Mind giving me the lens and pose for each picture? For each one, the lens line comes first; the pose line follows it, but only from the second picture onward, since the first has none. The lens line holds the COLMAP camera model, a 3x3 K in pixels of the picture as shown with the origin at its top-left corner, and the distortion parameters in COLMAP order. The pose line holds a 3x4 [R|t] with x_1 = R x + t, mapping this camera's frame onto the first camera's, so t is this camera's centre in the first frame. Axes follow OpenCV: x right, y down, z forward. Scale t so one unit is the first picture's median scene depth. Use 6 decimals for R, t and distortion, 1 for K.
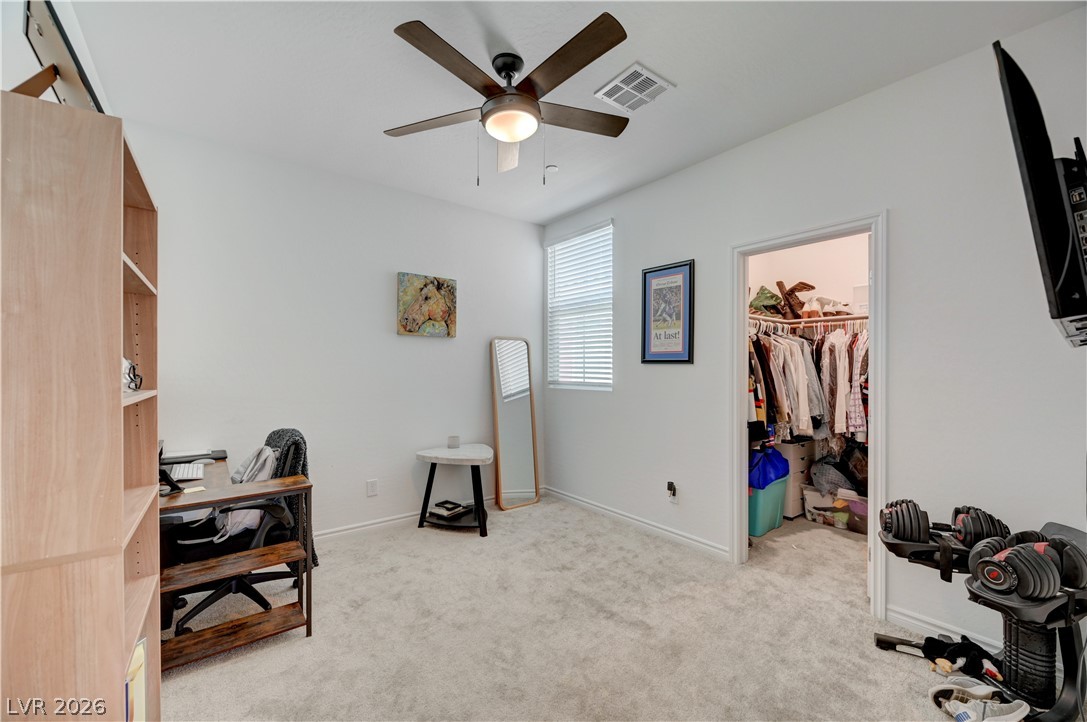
lens RADIAL K [[427.5, 0, 545.6], [0, 427.5, 361.2], [0, 0, 1]] dist [0.002597, 0.000619]
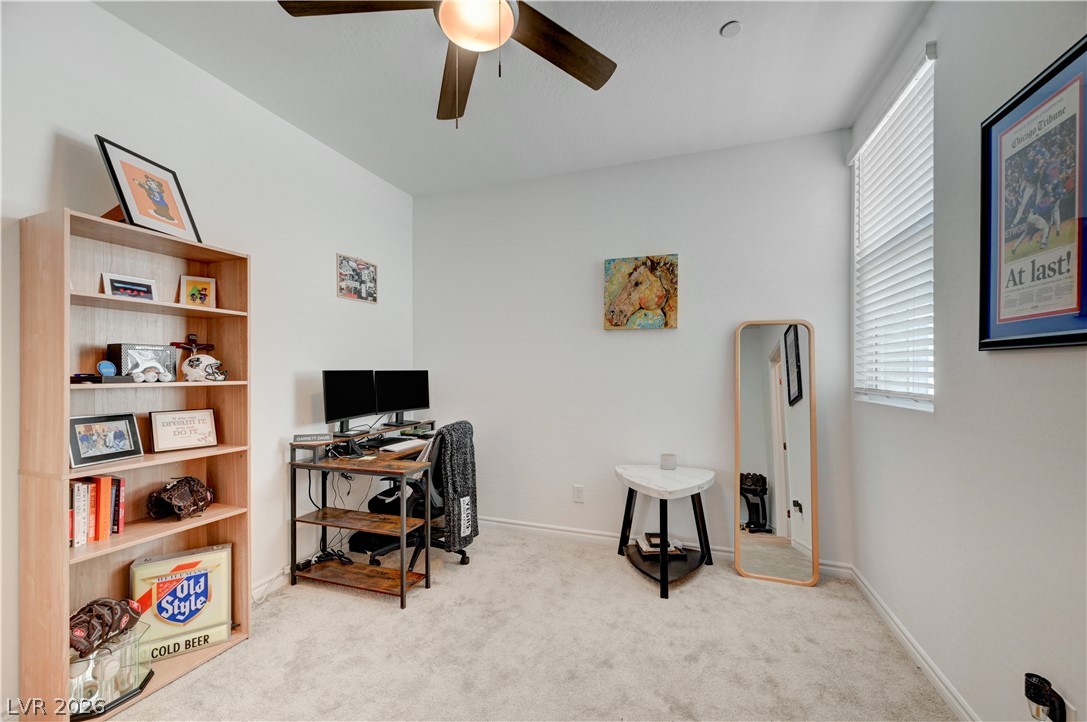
lens RADIAL K [[425.1, 0, 544.4], [0, 425.1, 369.2], [0, 0, 1]] dist [0.004861, 0.000184]
pose [[0.545697, -0.006771, -0.837955, 0.357610], [0.016111, 0.999867, 0.002413, 0.016098], [0.837828, -0.014817, 0.545733, 0.442618]]
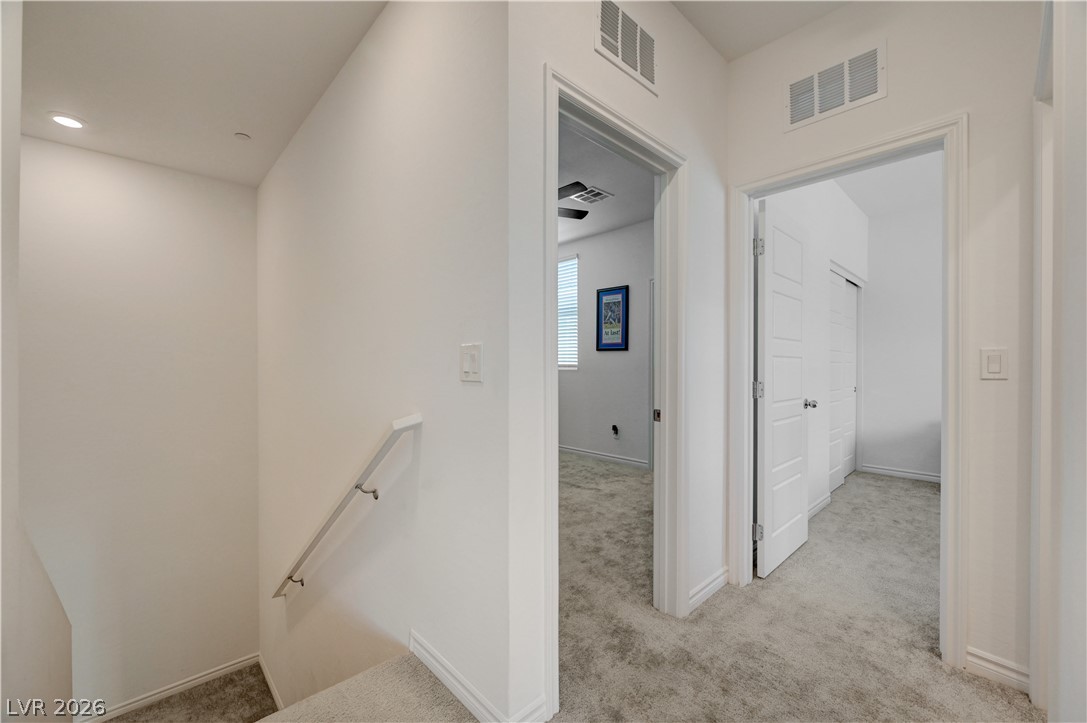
lens RADIAL K [[433.2, 0, 544.8], [0, 433.2, 362.4], [0, 0, 1]] dist [-0.002197, 0.000088]
pose [[0.995738, -0.001882, 0.092203, -0.109237], [0.001242, 0.999975, 0.007009, 0.037141], [-0.092214, -0.006865, 0.995716, -0.558042]]
